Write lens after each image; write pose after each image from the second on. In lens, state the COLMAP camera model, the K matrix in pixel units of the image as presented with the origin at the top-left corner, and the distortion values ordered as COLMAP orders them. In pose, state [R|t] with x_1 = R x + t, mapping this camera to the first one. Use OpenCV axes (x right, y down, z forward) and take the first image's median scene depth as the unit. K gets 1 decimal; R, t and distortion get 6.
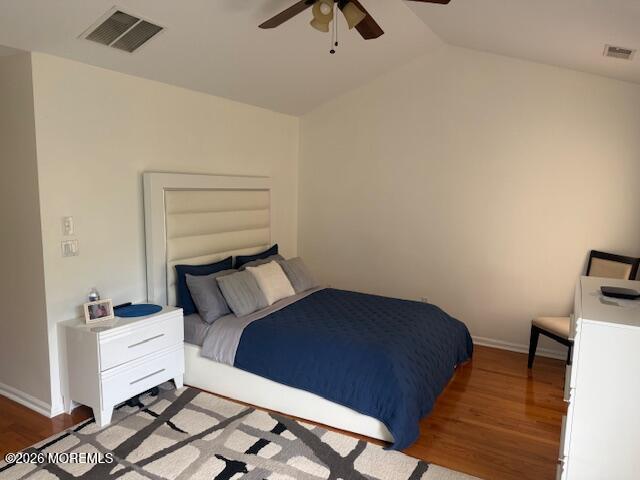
lens RADIAL K [[456.7, 0, 320.0], [0, 456.7, 240.0], [0, 0, 1]] dist [0.162299, -0.201838]
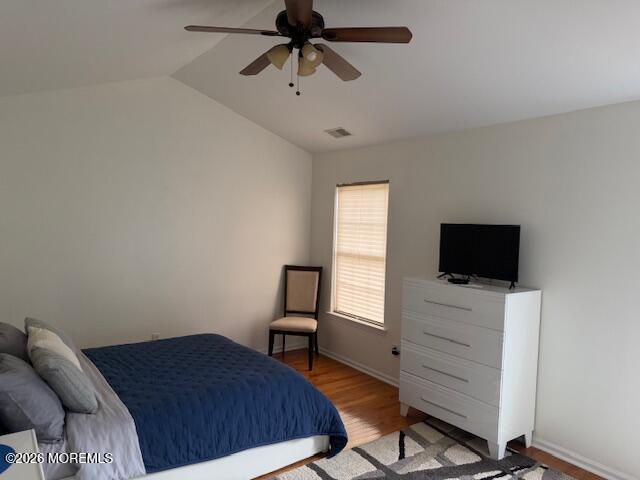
lens RADIAL K [[456.7, 0, 320.0], [0, 456.7, 240.0], [0, 0, 1]] dist [0.162299, -0.201838]
pose [[0.414896, -0.048082, 0.908597, -0.638128], [0.090279, 0.995850, 0.011476, -0.062365], [-0.905379, 0.077266, 0.417515, 0.381280]]
